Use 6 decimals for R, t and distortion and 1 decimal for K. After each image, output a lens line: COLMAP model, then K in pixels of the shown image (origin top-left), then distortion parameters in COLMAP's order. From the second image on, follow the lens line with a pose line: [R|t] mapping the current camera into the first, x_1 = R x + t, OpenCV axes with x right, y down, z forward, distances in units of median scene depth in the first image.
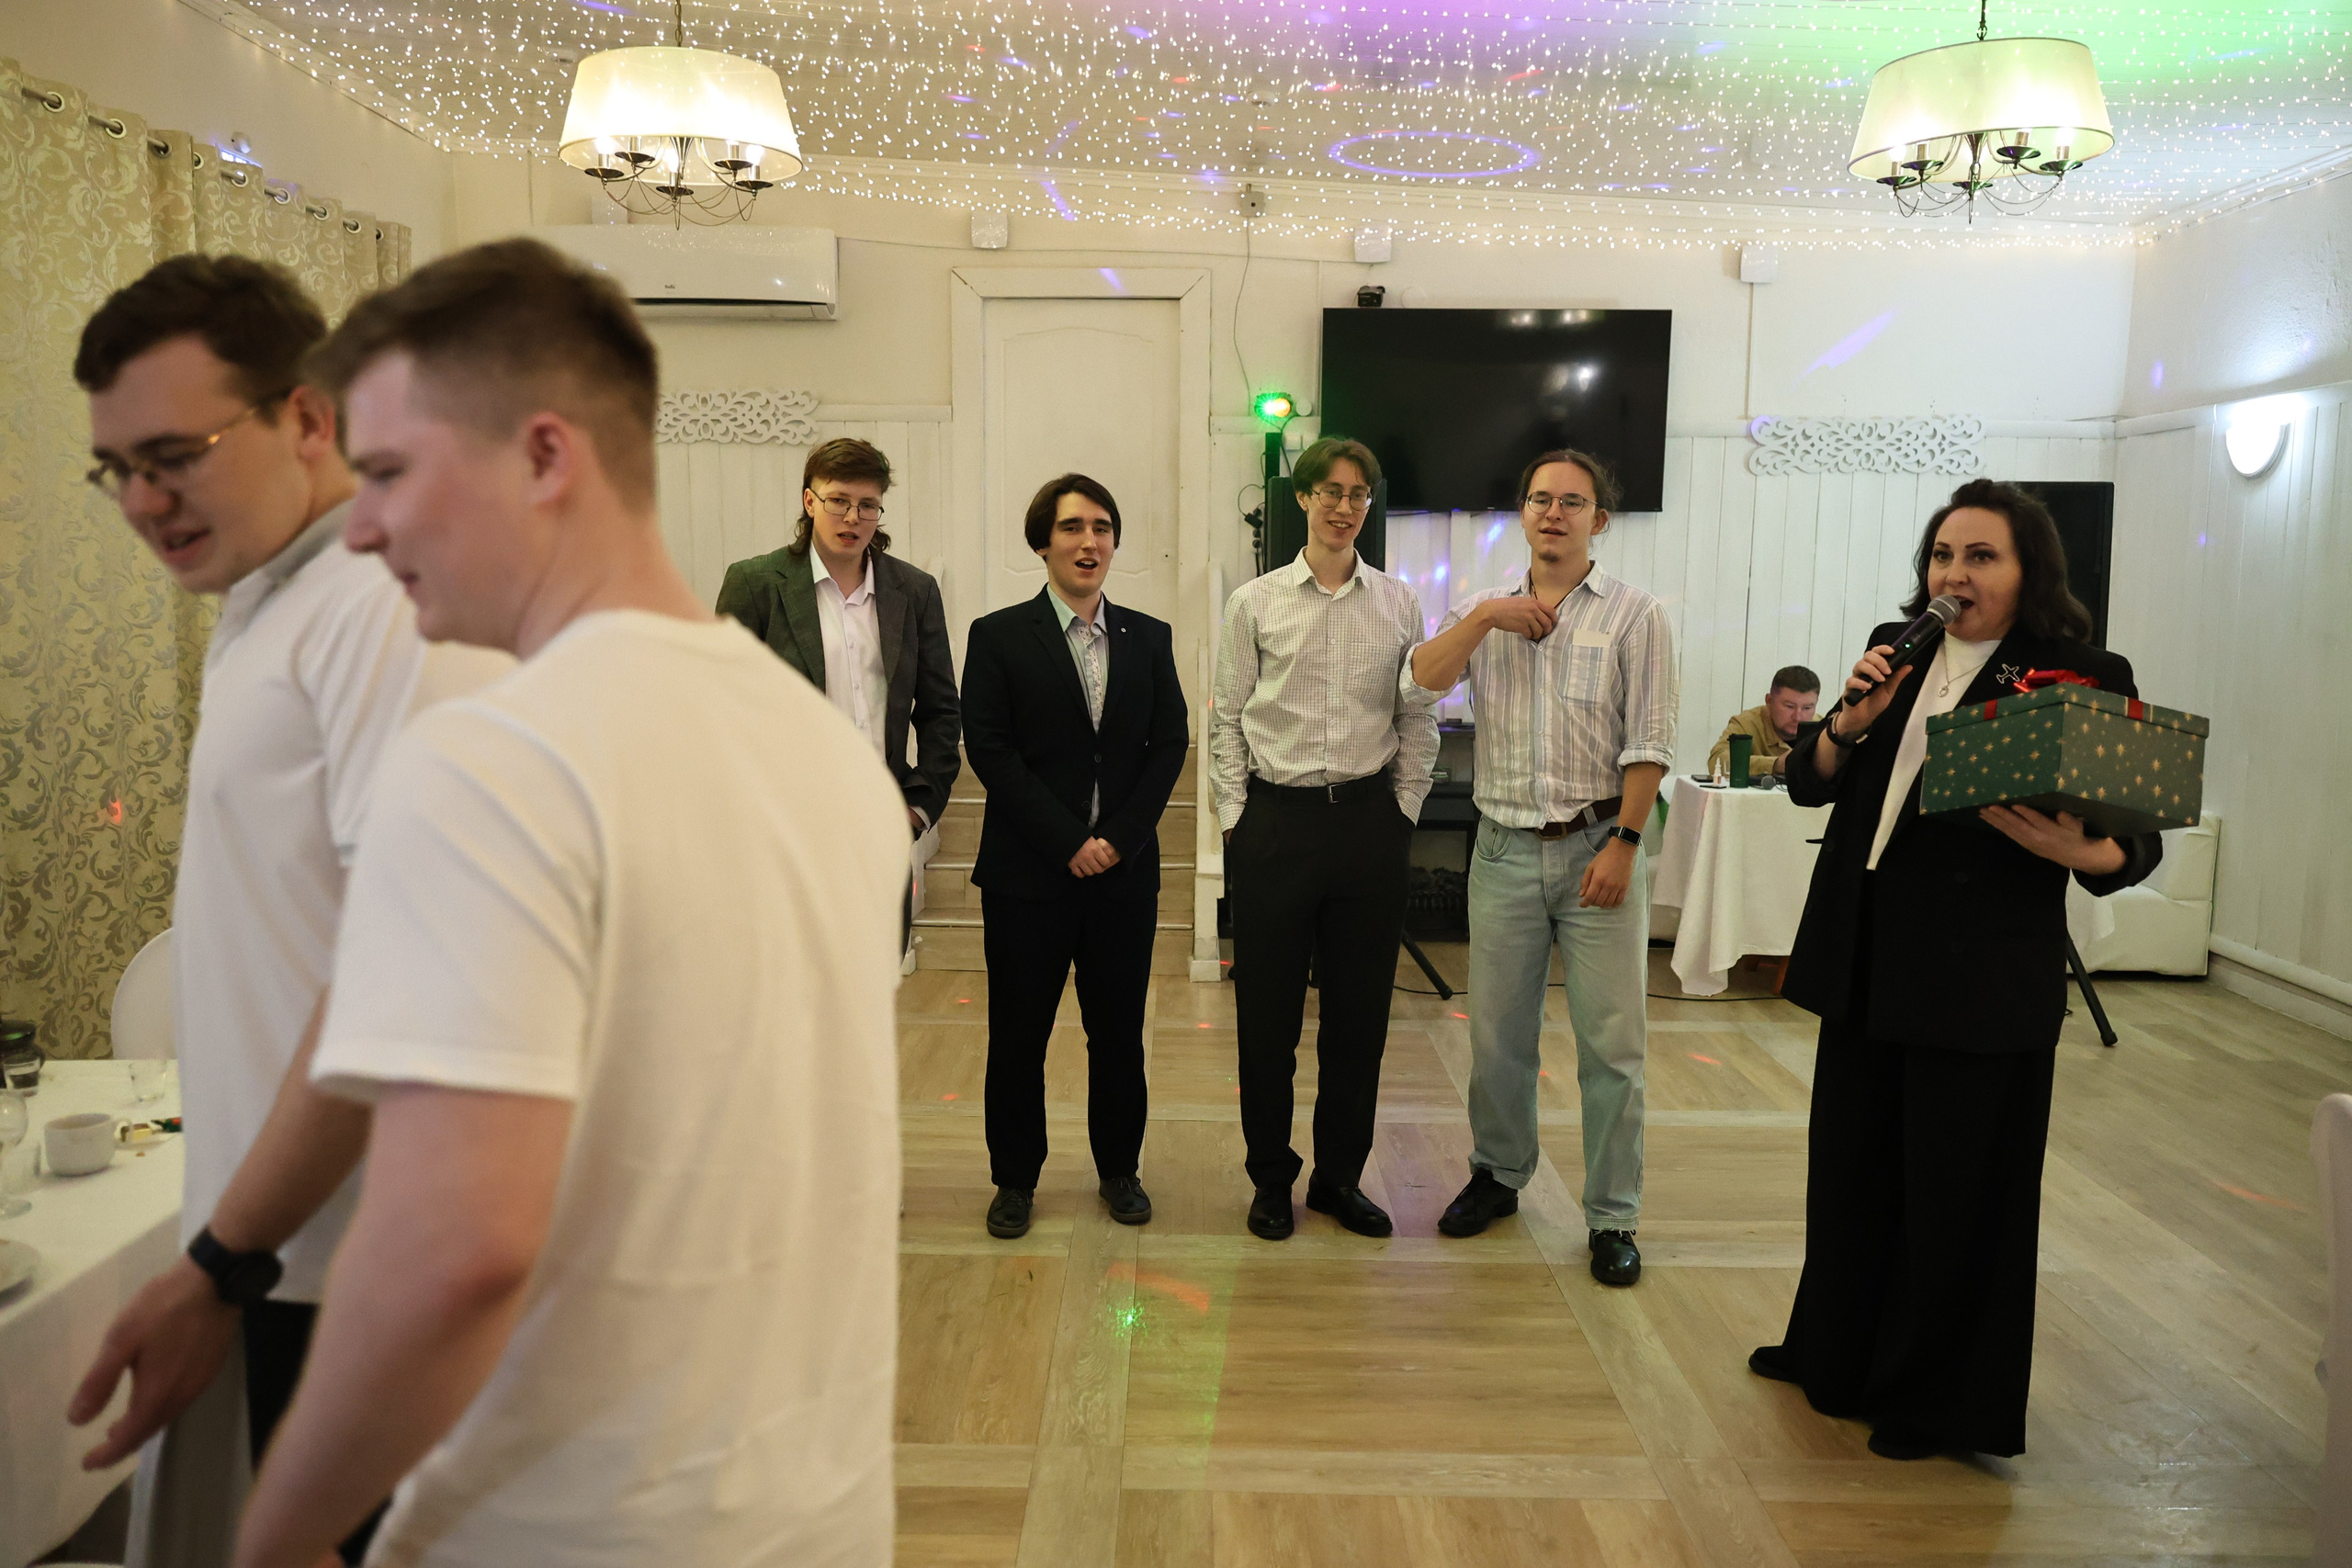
lens RADIAL K [[1858.8, 0, 1176.0], [0, 1858.8, 784.0], [0, 0, 1]] dist [-0.002377, -0.004297]
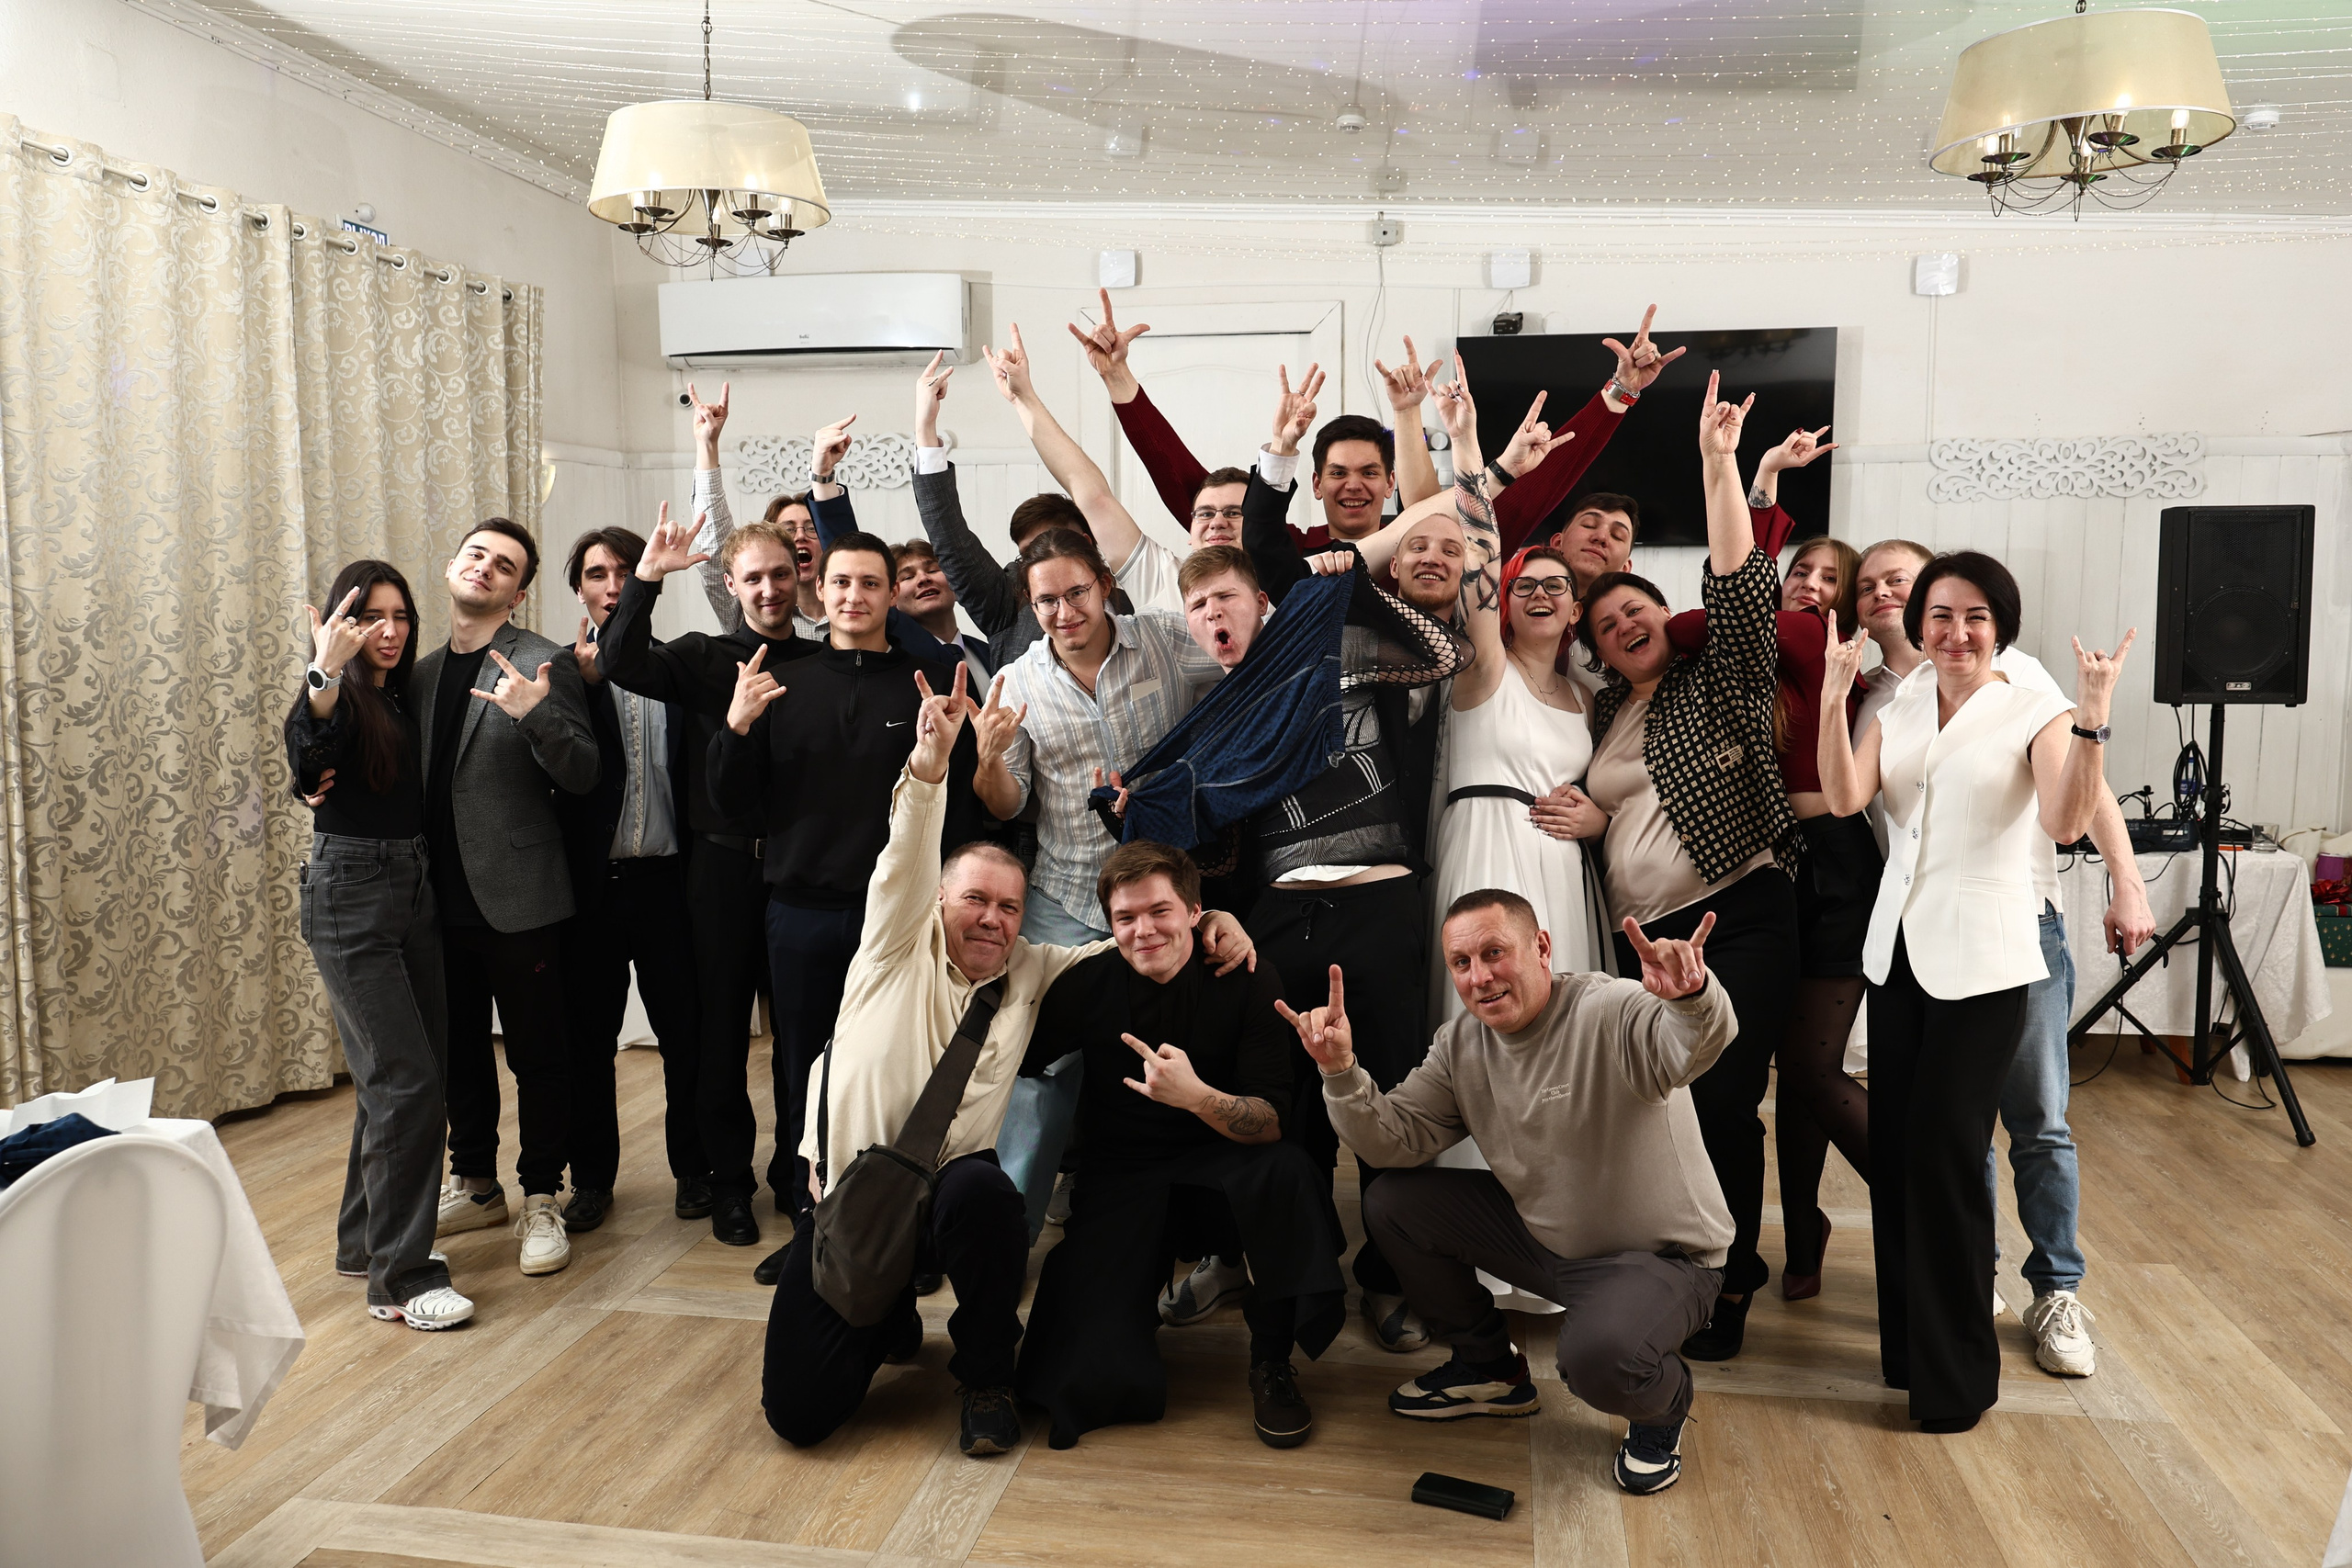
lens RADIAL K [[1860.9, 0, 1176.9], [0, 1860.9, 772.5], [0, 0, 1]] dist [0.012245, -0.019375]
pose [[0.987169, 0.005585, -0.159578, 0.122646], [-0.009611, 0.999654, -0.024470, -0.009177], [0.159387, 0.025690, 0.986882, 0.046489]]
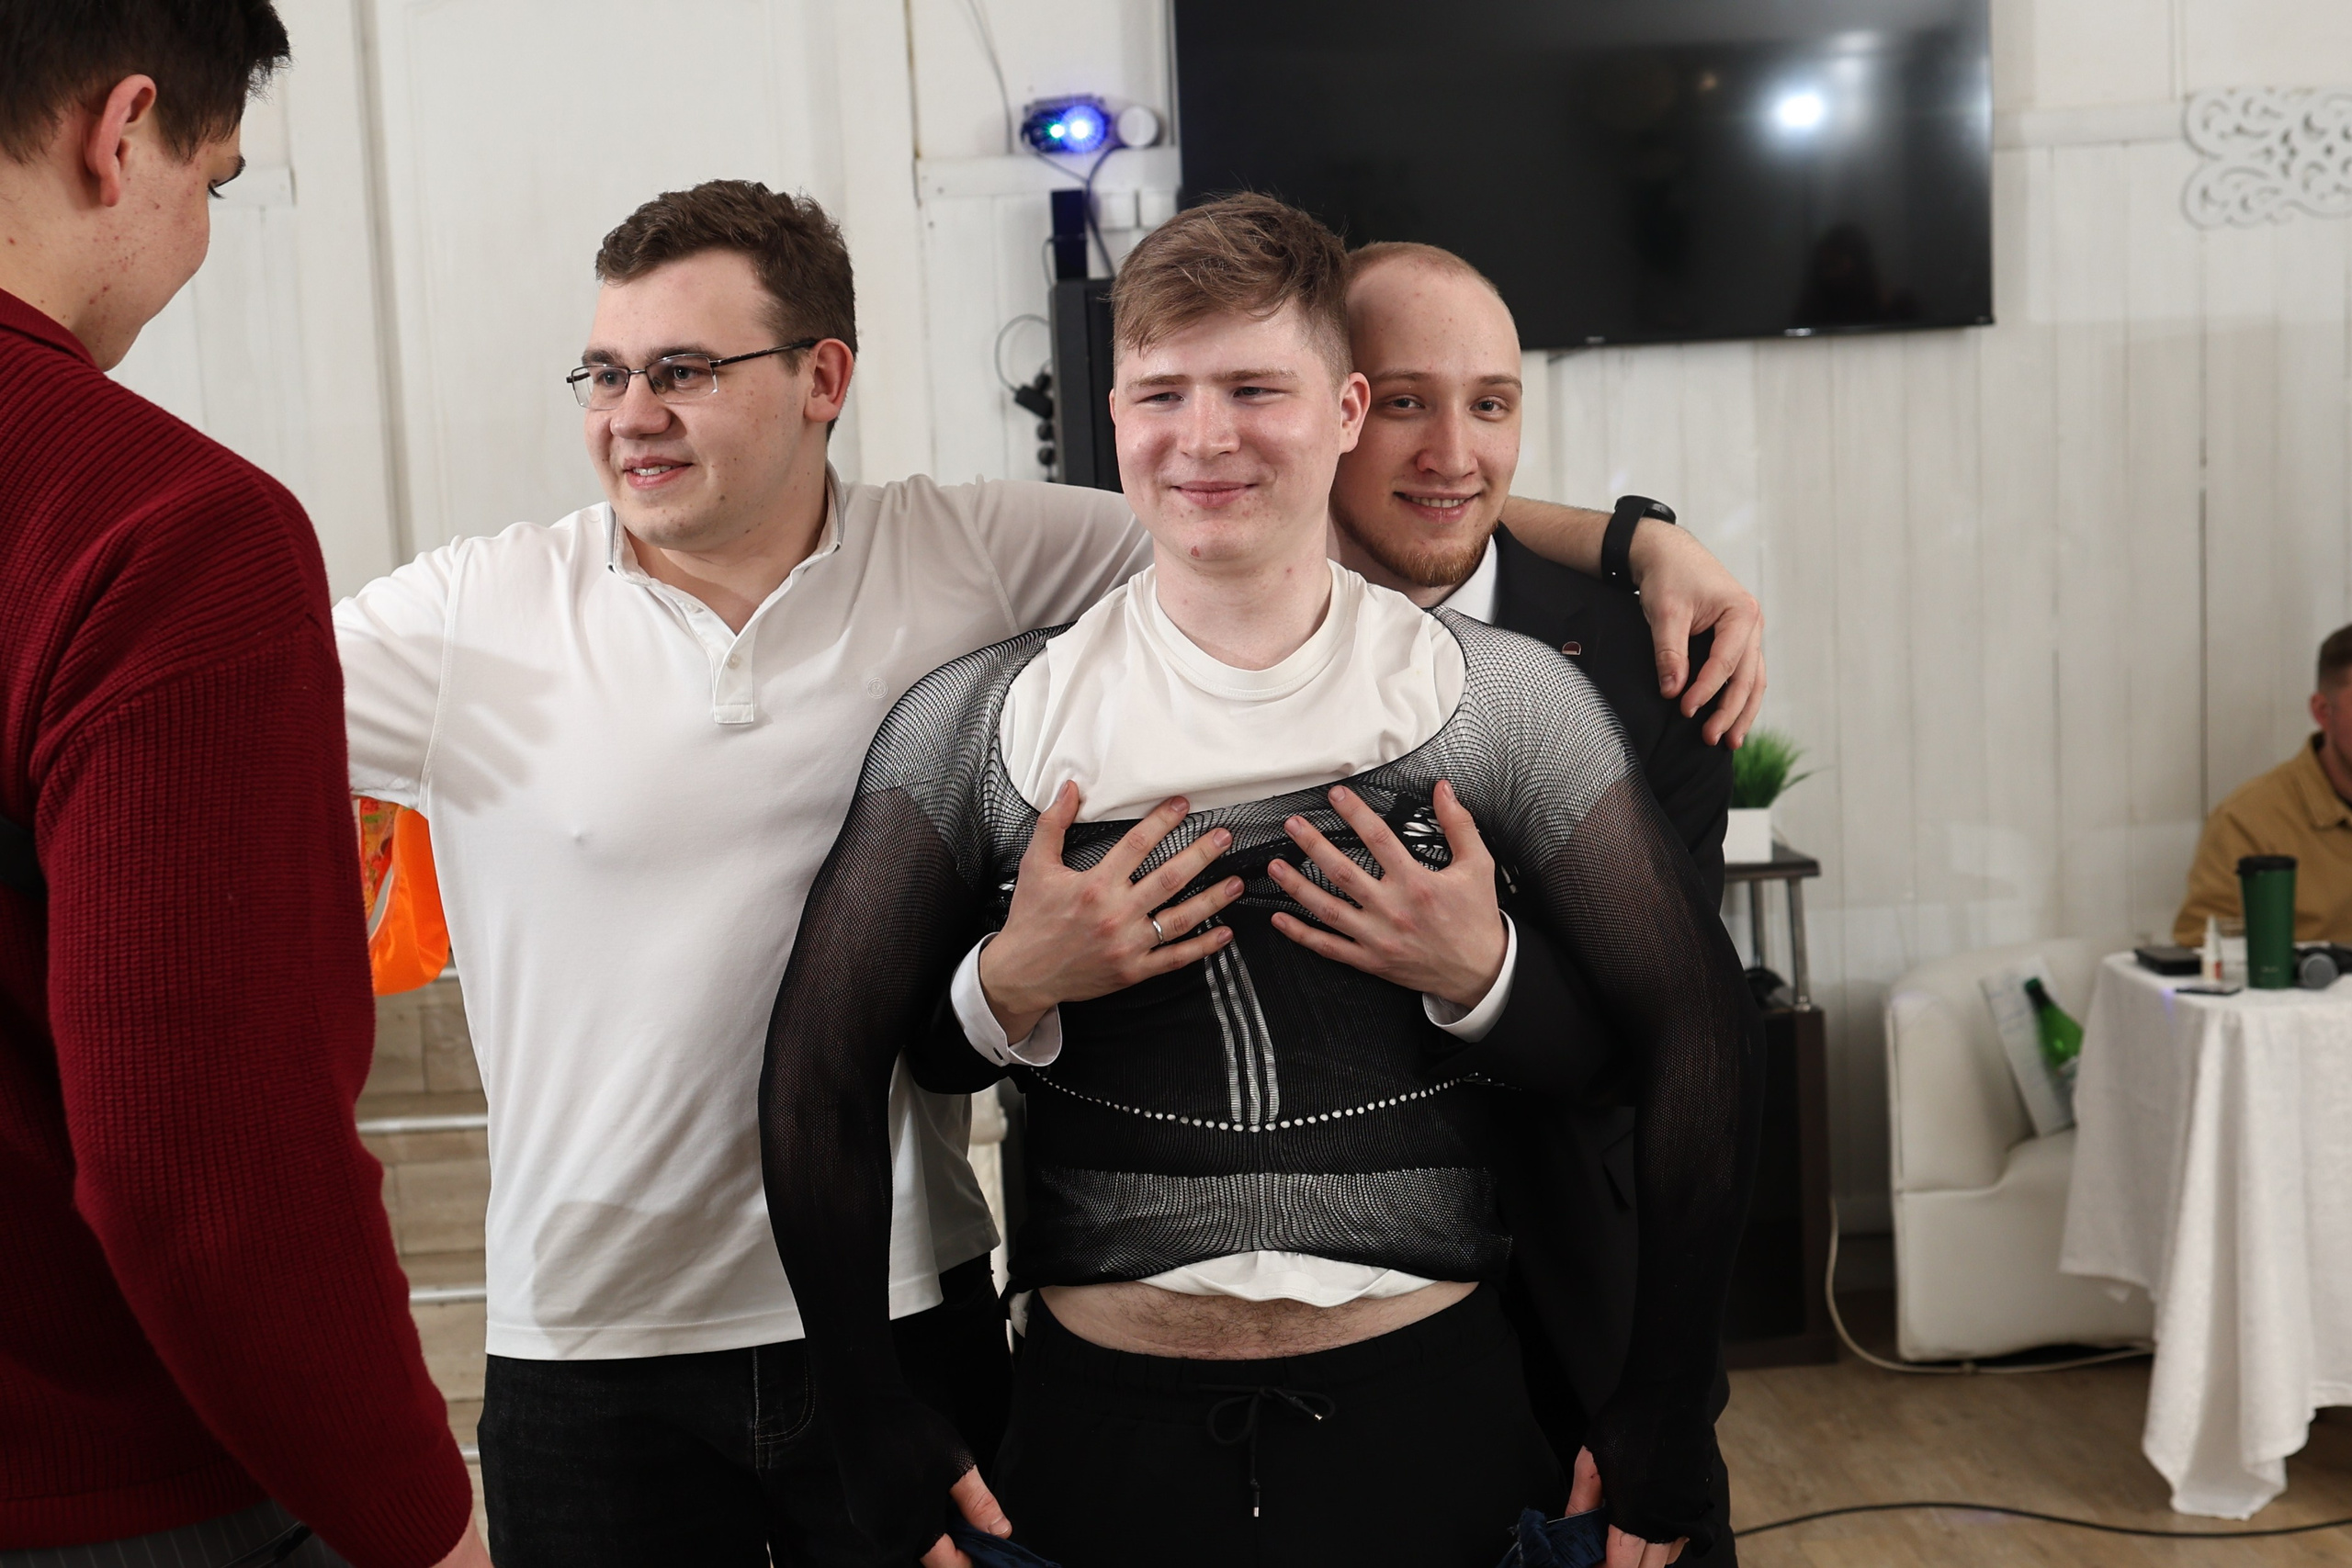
lens RADIAL K [[3317.1, 0, 1169.0], [0, 3317.1, 815.7], [0, 0, 1]] dist [0.034553, -0.066109]
pose [[0.995865, -0.064575, 0.063904, 0.024337], [0.065770, 0.997694, -0.016773, -0.046814], [-0.062673, 0.020906, 0.997815, 0.349041]]
